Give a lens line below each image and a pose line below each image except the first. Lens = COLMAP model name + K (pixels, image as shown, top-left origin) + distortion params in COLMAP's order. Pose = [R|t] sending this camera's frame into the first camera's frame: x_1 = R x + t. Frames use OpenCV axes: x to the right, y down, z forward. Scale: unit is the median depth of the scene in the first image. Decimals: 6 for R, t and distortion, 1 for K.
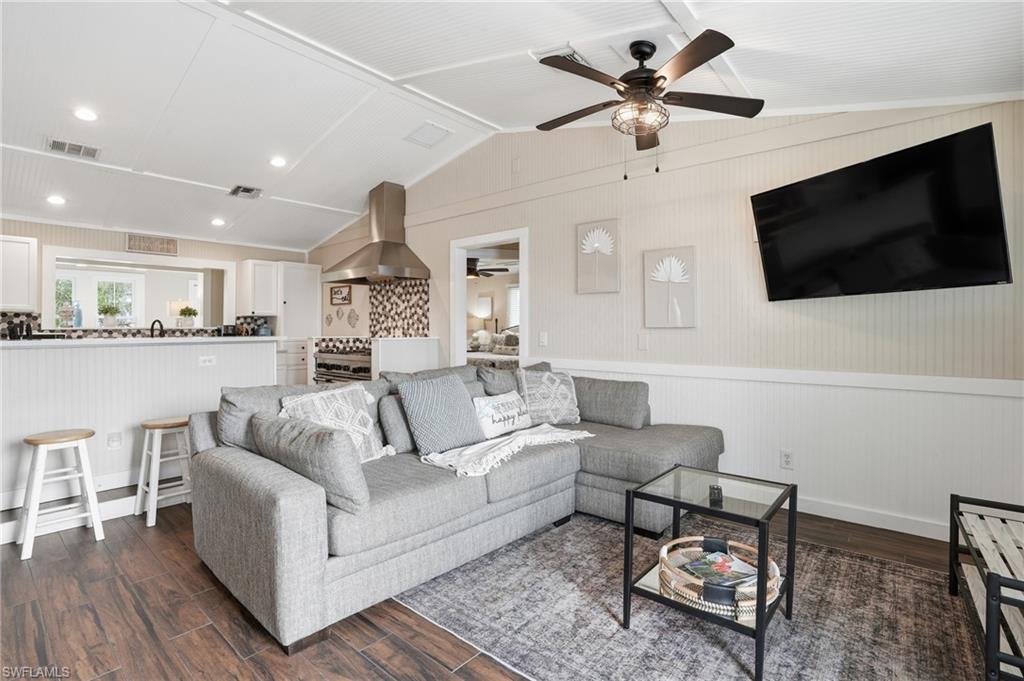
lens RADIAL K [[482.3, 0, 499.4], [0, 482.3, 327.2], [0, 0, 1]] dist [-0.062977, 0.025514]
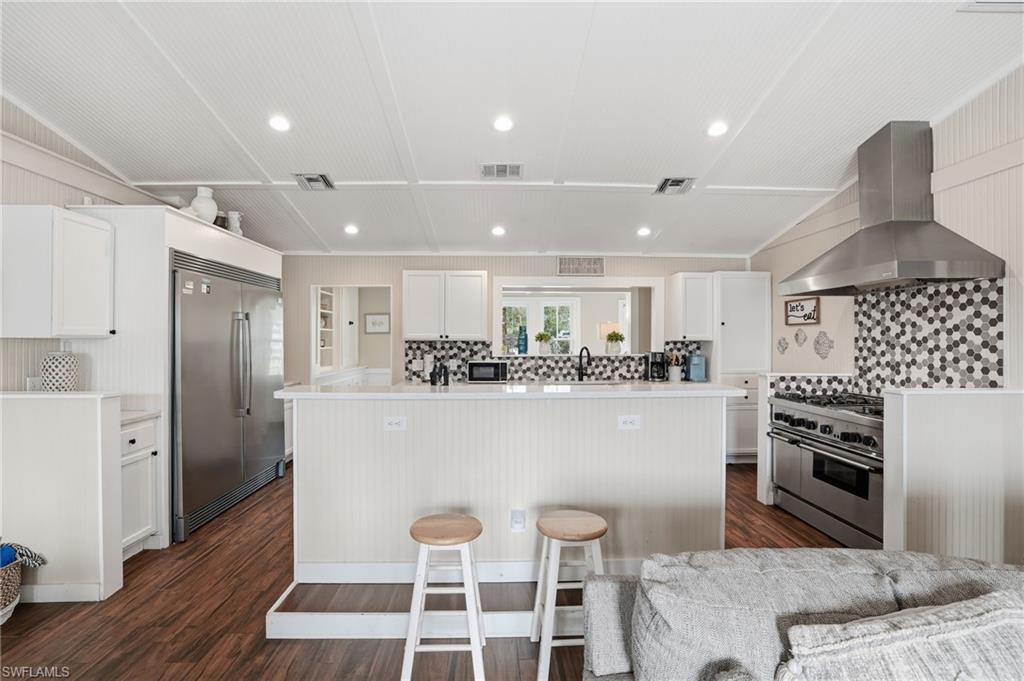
lens RADIAL K [[479.7, 0, 513.6], [0, 479.7, 336.1], [0, 0, 1]] dist [-0.065305, 0.026293]
pose [[0.689435, -0.003429, -0.724340, -0.139809], [-0.000042, 0.999989, -0.004774, -0.031277], [0.724348, 0.003322, 0.689427, 0.243283]]
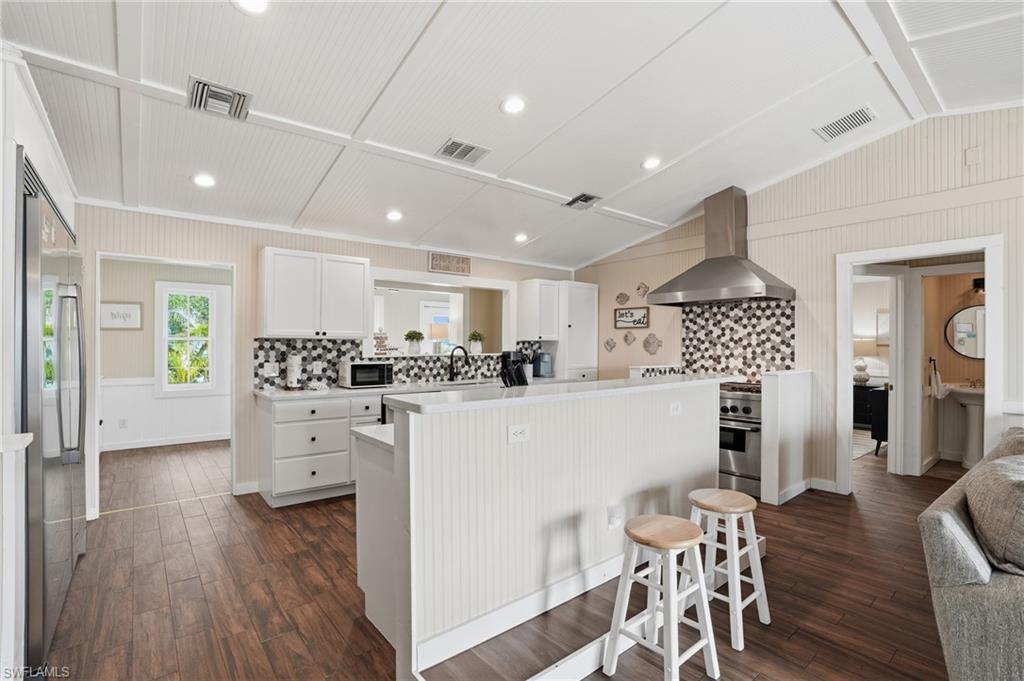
lens RADIAL K [[469.6, 0, 512.0], [0, 469.6, 340.5], [0, 0, 1]] dist [-0.064419, 0.024103]
pose [[0.986022, 0.003833, -0.166570, -0.463779], [-0.004699, 0.999977, -0.004807, -0.021986], [0.166548, 0.005523, 0.986018, 0.117110]]
